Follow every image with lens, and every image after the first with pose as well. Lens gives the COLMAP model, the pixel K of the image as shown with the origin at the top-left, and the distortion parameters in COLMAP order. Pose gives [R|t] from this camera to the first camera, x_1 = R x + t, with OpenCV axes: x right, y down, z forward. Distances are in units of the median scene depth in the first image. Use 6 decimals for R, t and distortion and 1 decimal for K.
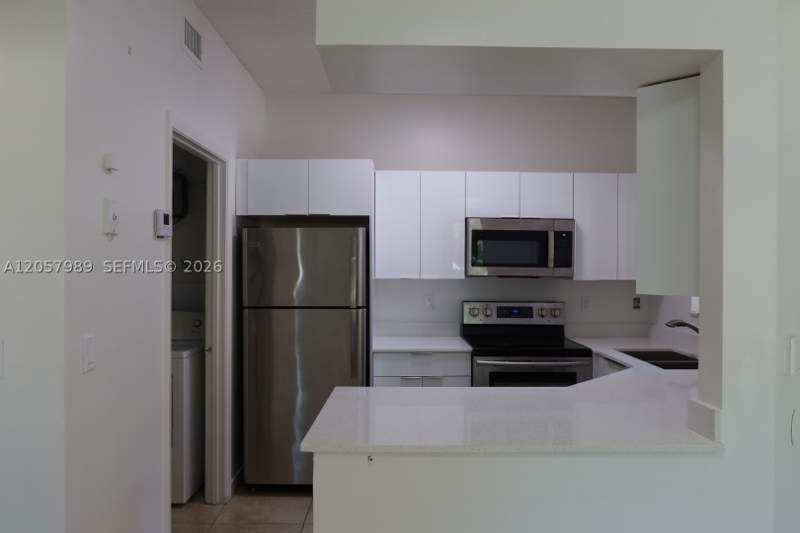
lens RADIAL K [[557.6, 0, 400.0], [0, 557.6, 266.5], [0, 0, 1]] dist [-0.009312, -0.000036]
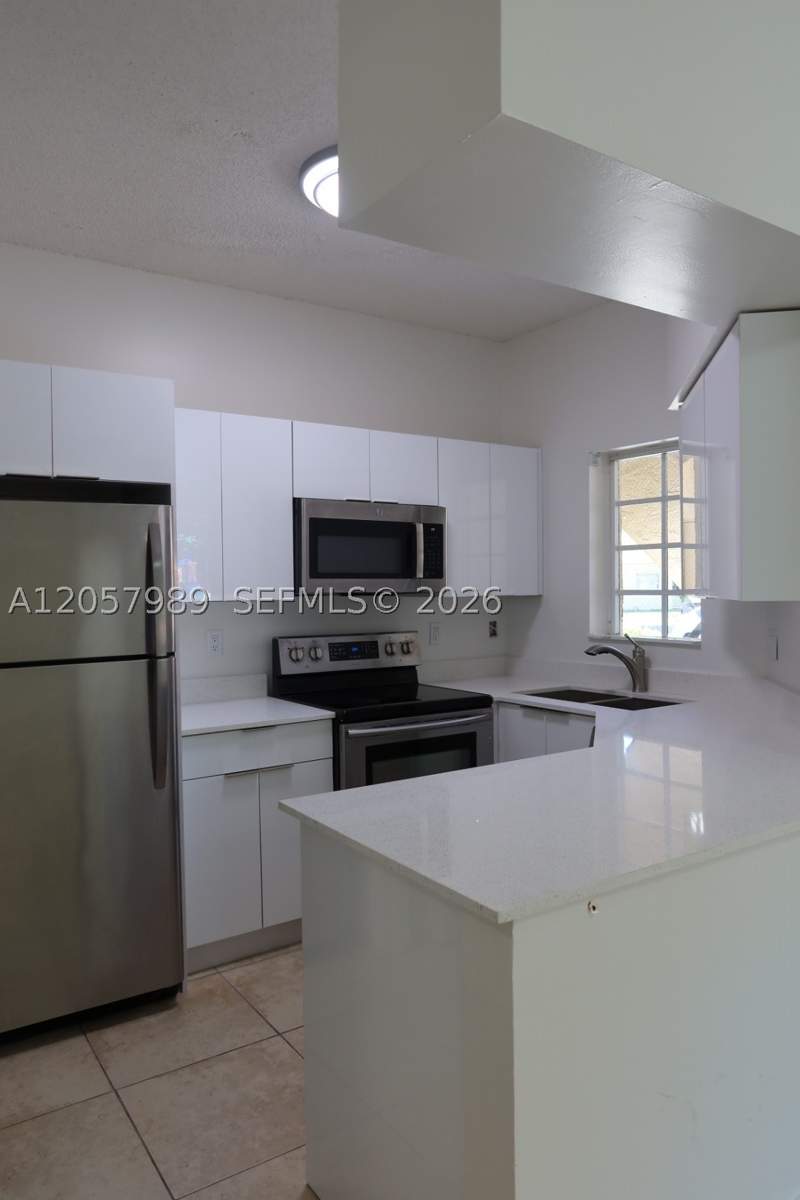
lens RADIAL K [[836.5, 0, 400.0], [0, 836.5, 600.0], [0, 0, 1]] dist [-0.009312, -0.000036]
pose [[0.831901, -0.025292, 0.554347, -0.290945], [0.020596, 0.999680, 0.014702, 0.011802], [-0.554542, -0.000814, 0.832156, 0.185497]]
